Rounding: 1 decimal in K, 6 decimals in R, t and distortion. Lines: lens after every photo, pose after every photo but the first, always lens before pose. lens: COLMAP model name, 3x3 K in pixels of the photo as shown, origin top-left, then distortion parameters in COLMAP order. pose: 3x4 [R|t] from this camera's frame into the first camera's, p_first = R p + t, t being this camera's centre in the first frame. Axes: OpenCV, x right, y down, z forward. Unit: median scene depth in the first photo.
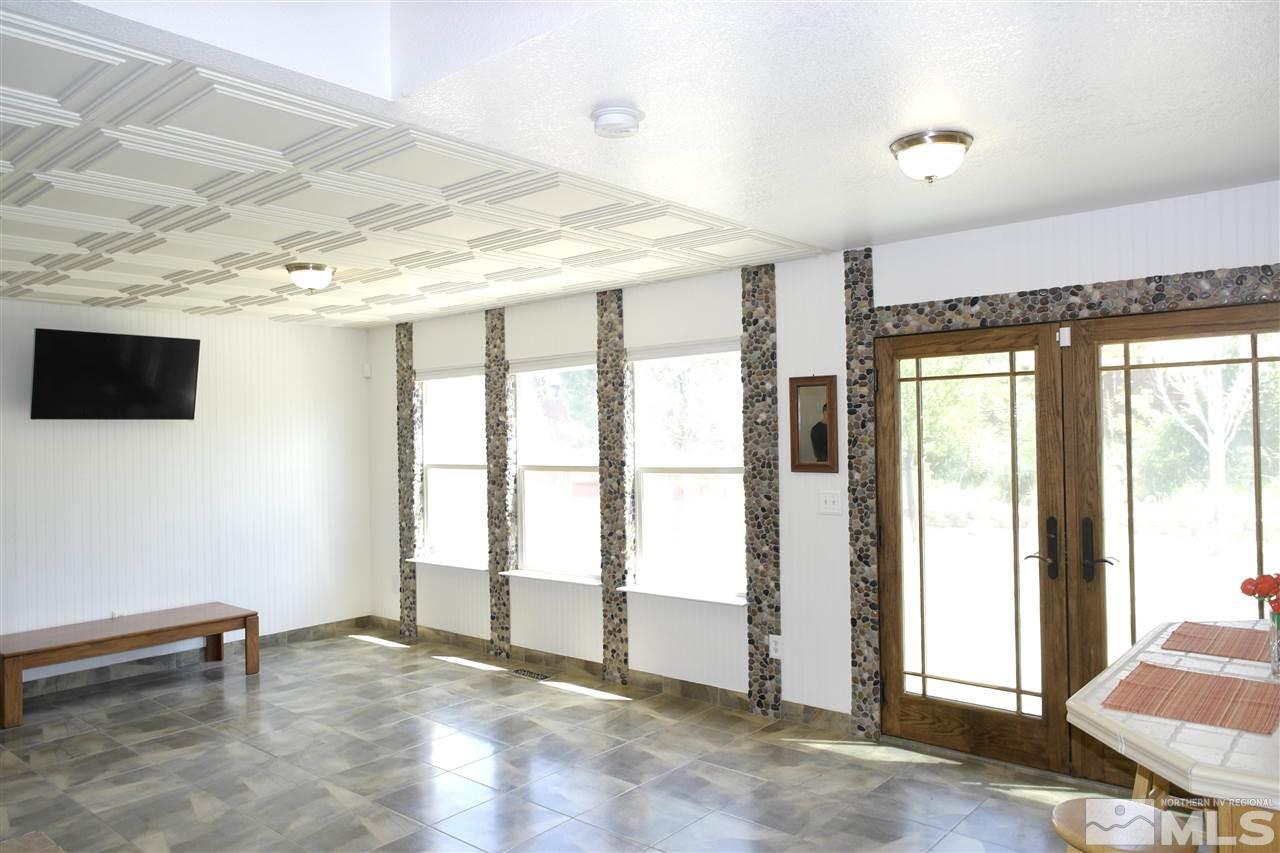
lens RADIAL K [[896.2, 0, 639.8], [0, 896.2, 427.2], [0, 0, 1]] dist [-0.012030, 0.012607]
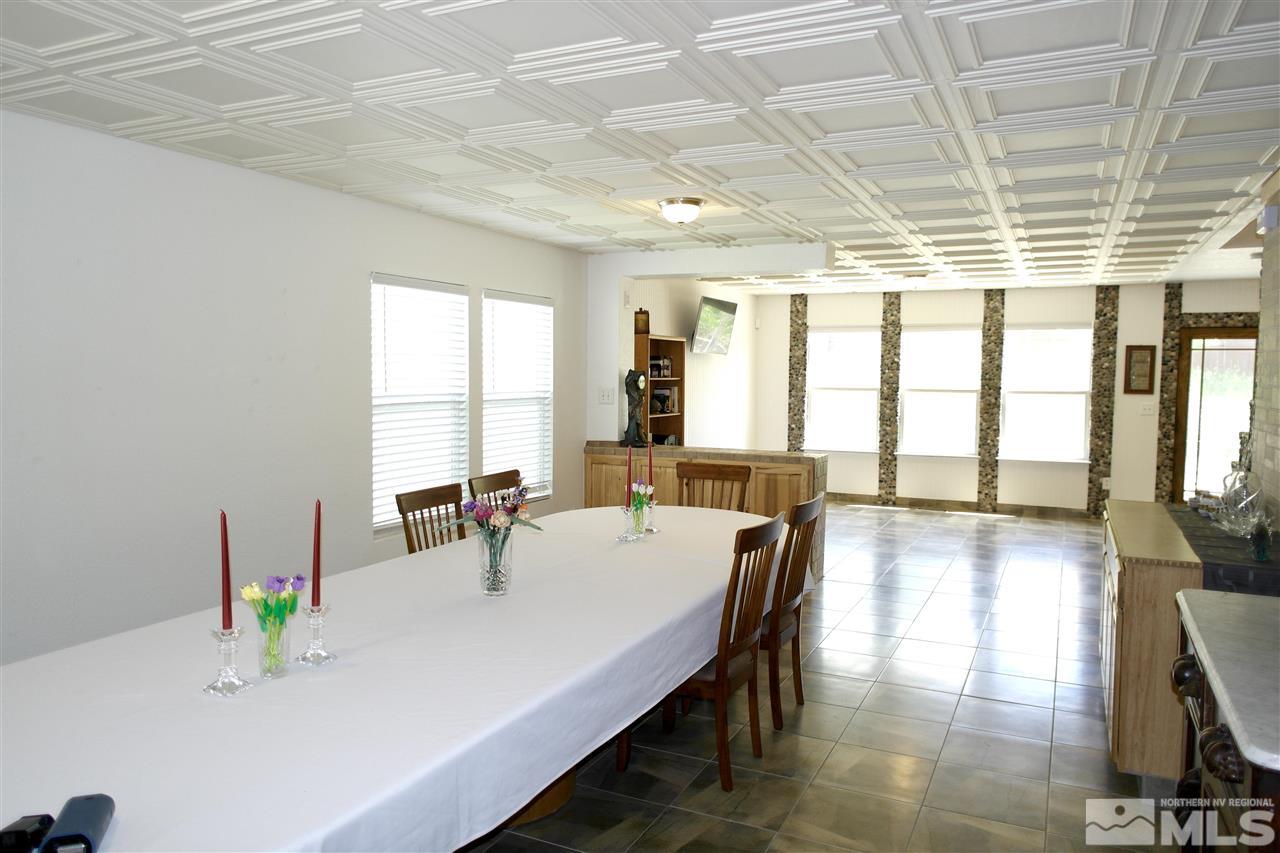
lens RADIAL K [[896.2, 0, 634.1], [0, 896.2, 426.3], [0, 0, 1]] dist [-0.012030, 0.012607]
pose [[0.964971, 0.009877, 0.262172, -1.335628], [-0.028086, 0.997438, 0.065799, 0.021919], [-0.260850, -0.070857, 0.962775, -0.588443]]
